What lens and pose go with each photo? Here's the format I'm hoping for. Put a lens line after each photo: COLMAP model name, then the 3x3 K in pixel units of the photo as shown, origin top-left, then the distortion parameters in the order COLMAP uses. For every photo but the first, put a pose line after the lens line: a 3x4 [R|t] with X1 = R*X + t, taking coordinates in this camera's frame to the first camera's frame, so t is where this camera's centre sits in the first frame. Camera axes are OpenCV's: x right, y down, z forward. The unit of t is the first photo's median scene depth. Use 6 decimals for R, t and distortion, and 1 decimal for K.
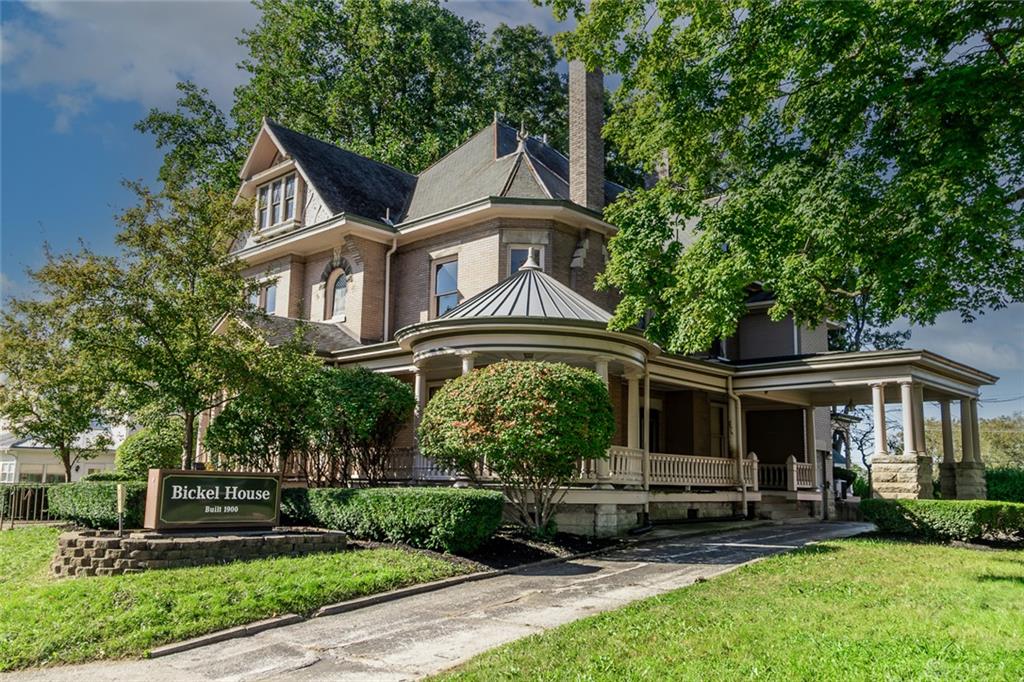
lens RADIAL K [[826.6, 0, 512.0], [0, 826.6, 341.0], [0, 0, 1]] dist [-0.009743, -0.006054]
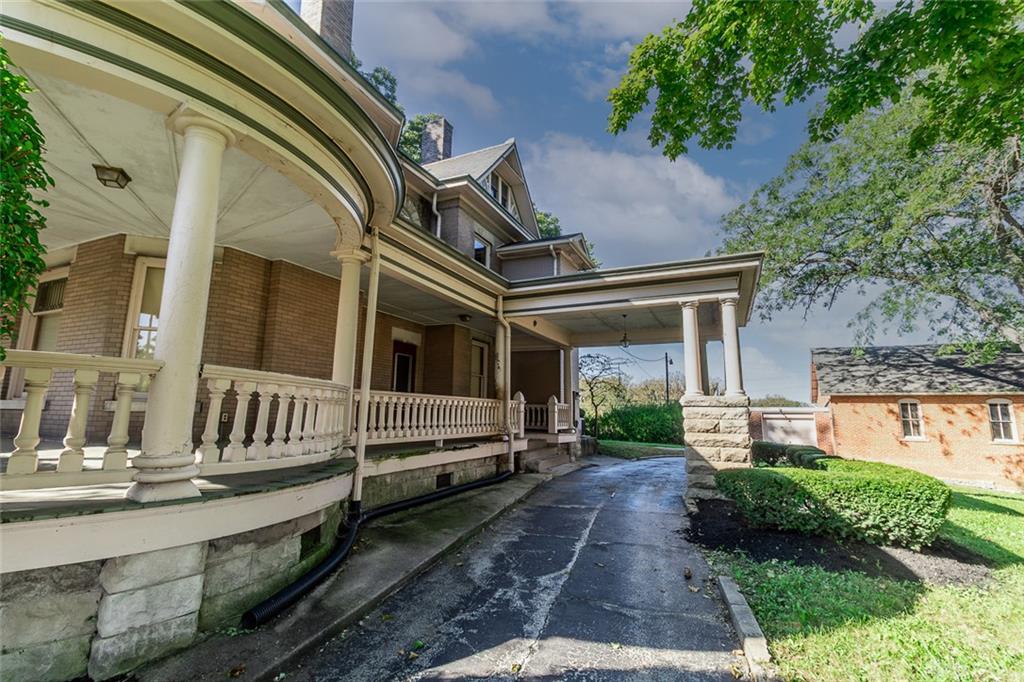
lens RADIAL K [[458.8, 0, 503.5], [0, 458.8, 319.9], [0, 0, 1]] dist [-0.000044, -0.000289]
pose [[0.950634, 0.053448, 0.305677, 0.138561], [-0.045689, 0.998427, -0.032489, 0.083926], [-0.306932, 0.016919, 0.951581, 0.604717]]
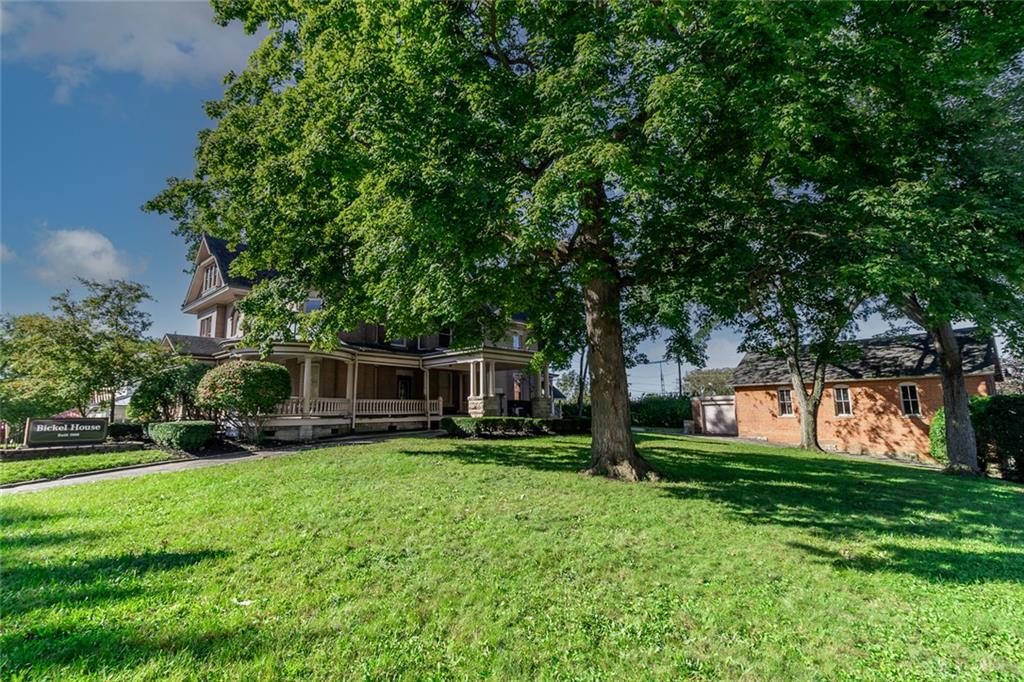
lens RADIAL K [[469.0, 0, 490.4], [0, 469.0, 343.1], [0, 0, 1]] dist [0.000224, -0.000133]
pose [[0.999226, -0.034128, 0.019585, 0.434368], [0.033684, 0.999178, 0.022576, -0.017845], [-0.020340, -0.021899, 0.999553, -0.153981]]
